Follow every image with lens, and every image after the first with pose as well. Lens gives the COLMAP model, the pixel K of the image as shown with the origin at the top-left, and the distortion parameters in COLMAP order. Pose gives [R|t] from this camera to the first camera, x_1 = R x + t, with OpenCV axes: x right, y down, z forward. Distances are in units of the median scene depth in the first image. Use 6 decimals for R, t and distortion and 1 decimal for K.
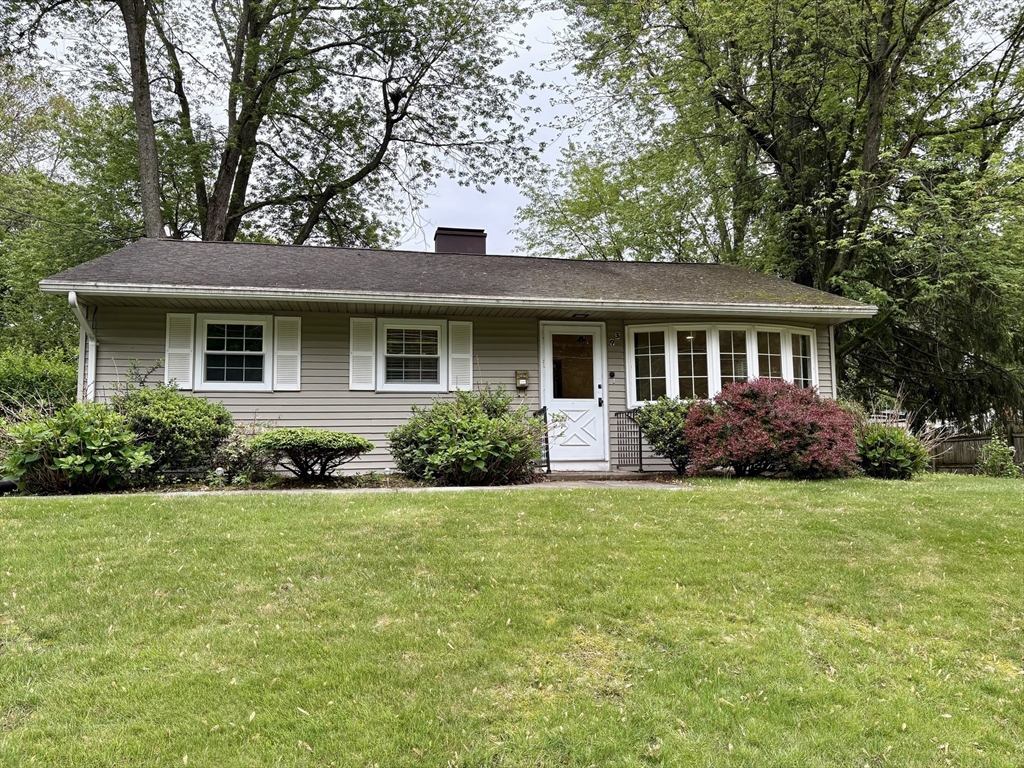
lens RADIAL K [[782.9, 0, 512.0], [0, 782.9, 384.0], [0, 0, 1]] dist [0.030043, -0.002192]
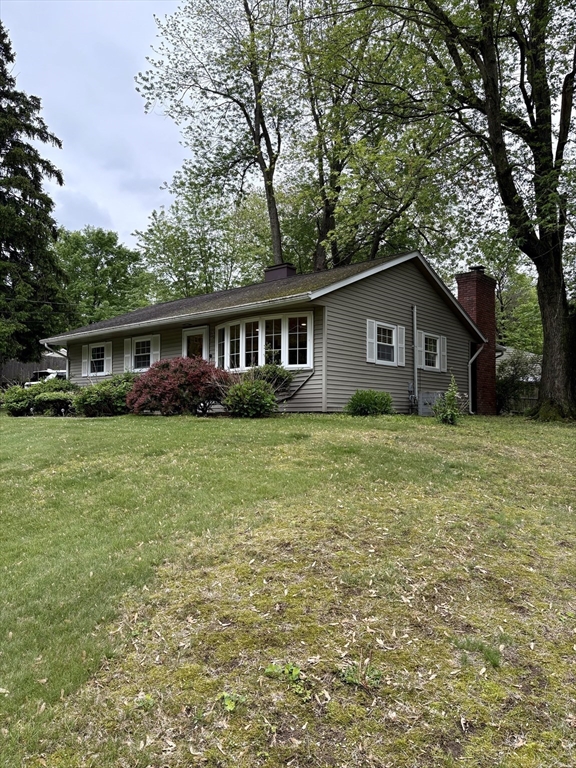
lens RADIAL K [[587.2, 0, 288.0], [0, 587.2, 384.0], [0, 0, 1]] dist [0.030043, -0.002192]
pose [[0.640873, -0.029700, -0.767072, 1.161979], [0.102522, 0.993611, 0.047184, 0.004678], [0.760770, -0.108881, 0.639823, 0.311727]]
